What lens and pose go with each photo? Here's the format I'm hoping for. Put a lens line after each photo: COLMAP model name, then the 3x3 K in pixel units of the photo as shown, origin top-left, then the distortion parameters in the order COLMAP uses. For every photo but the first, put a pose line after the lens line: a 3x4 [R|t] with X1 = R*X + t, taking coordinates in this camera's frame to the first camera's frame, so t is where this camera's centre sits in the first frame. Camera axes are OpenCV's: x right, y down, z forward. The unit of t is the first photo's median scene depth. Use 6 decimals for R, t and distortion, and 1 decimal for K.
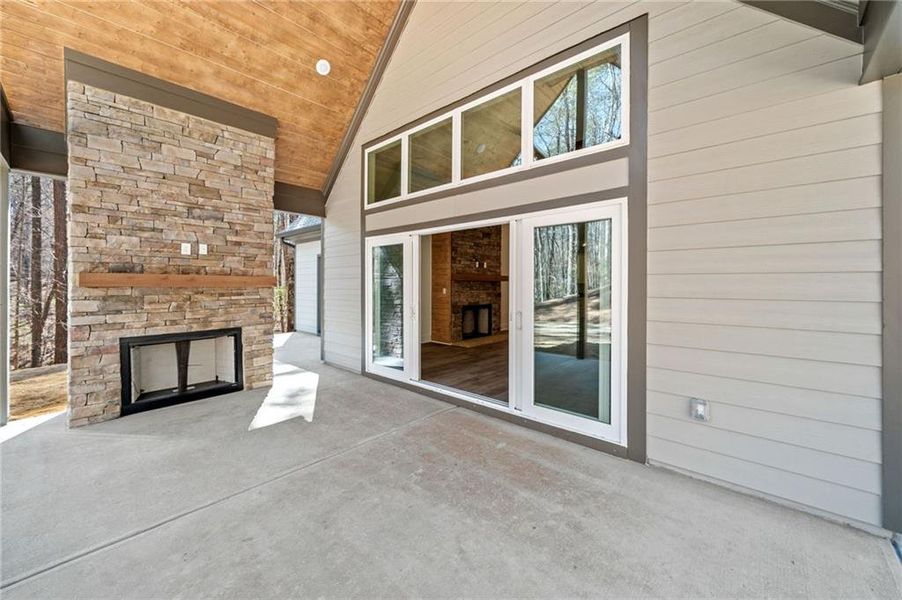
lens RADIAL K [[362.5, 0, 451.1], [0, 362.5, 283.0], [0, 0, 1]] dist [-0.001142, -0.000076]
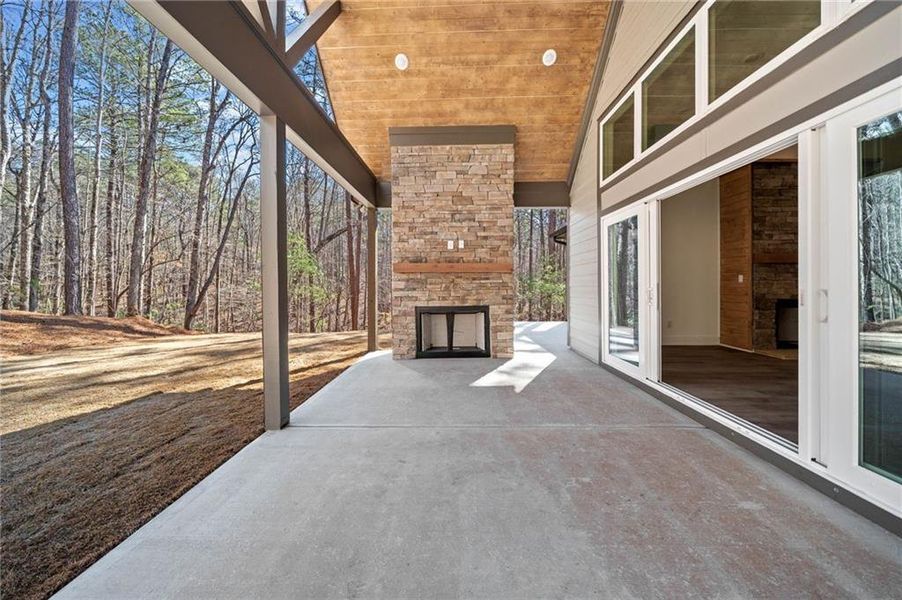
lens RADIAL K [[319.9, 0, 447.9], [0, 319.9, 287.6], [0, 0, 1]] dist [-0.002110, -0.000733]
pose [[0.639705, -0.005273, -0.768603, 0.179272], [0.006970, 0.999975, -0.001059, 0.066349], [0.768589, -0.004680, 0.639725, 0.221125]]
